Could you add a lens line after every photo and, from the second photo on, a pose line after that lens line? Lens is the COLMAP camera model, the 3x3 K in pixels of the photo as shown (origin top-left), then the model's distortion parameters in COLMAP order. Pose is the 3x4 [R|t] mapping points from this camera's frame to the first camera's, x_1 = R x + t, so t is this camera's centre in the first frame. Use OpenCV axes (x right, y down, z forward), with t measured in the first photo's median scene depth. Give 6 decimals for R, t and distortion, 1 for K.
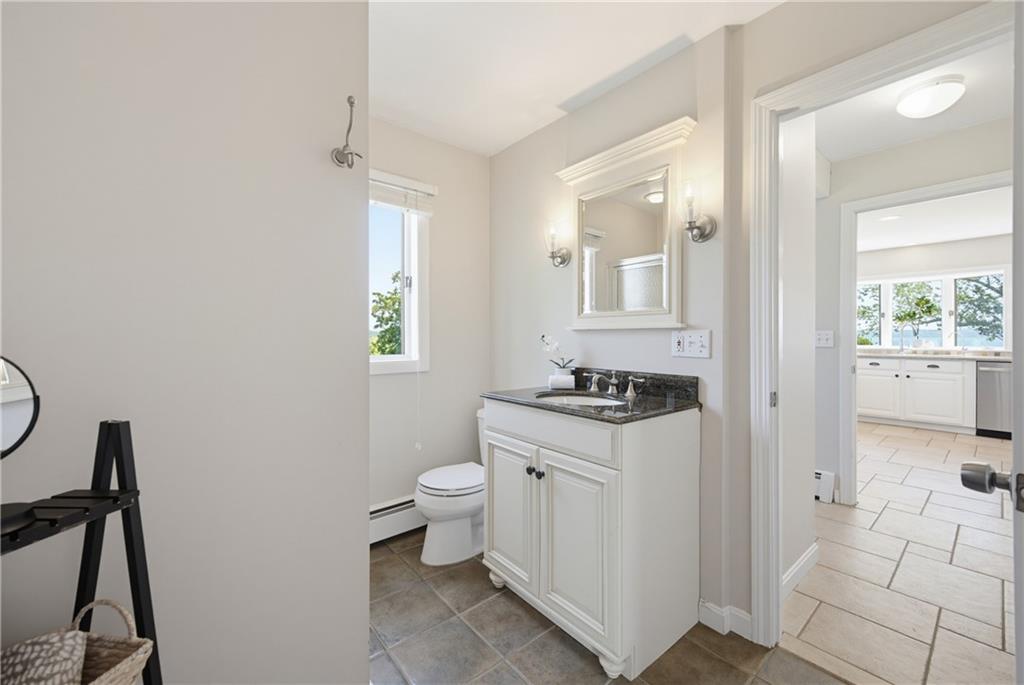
lens RADIAL K [[409.2, 0, 507.1], [0, 409.2, 334.7], [0, 0, 1]] dist [0.001827, -0.000314]
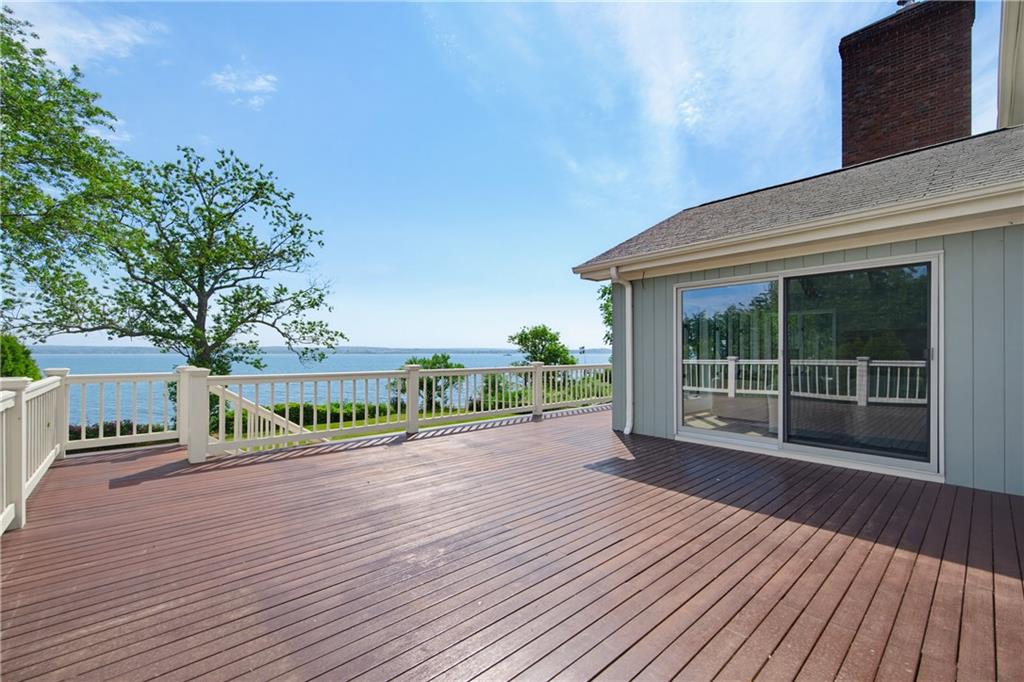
lens RADIAL K [[409.2, 0, 534.1], [0, 409.2, 354.5], [0, 0, 1]] dist [0.001827, -0.000314]
pose [[-0.079046, -0.006540, 0.996850, 0.670536], [-0.006696, 0.999959, 0.006029, 0.018774], [-0.996849, -0.006198, -0.079086, 0.798242]]
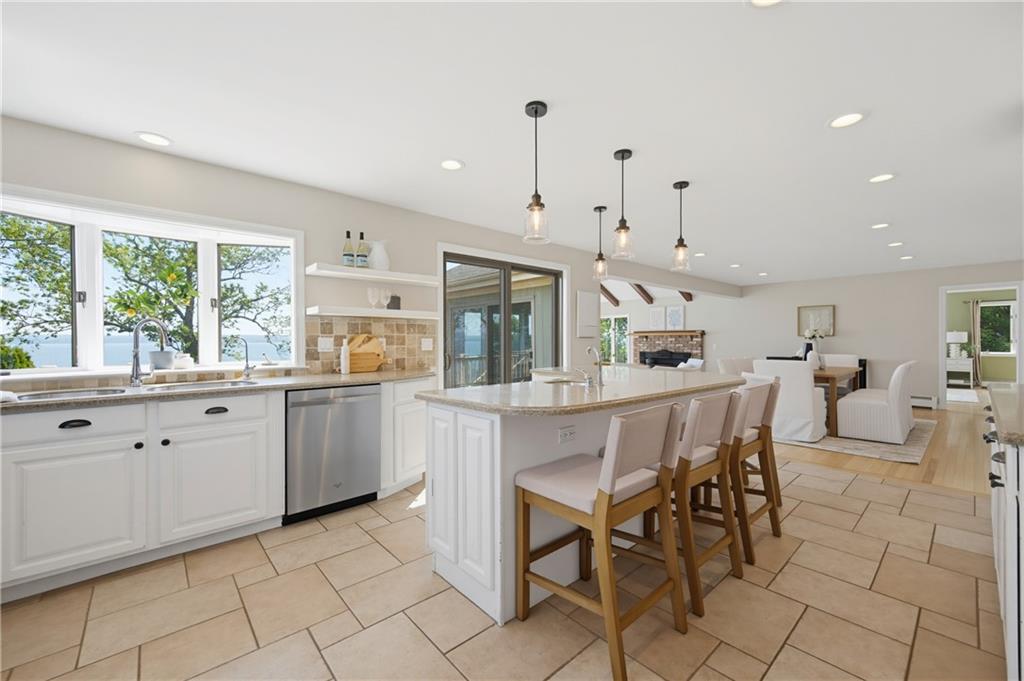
lens RADIAL K [[408.5, 0, 509.9], [0, 408.5, 346.0], [0, 0, 1]] dist [0.004531, -0.000731]
pose [[-0.038347, -0.015126, 0.999150, 0.465628], [0.002416, 0.999881, 0.015230, -0.001033], [-0.999262, 0.002998, -0.038306, 0.562636]]
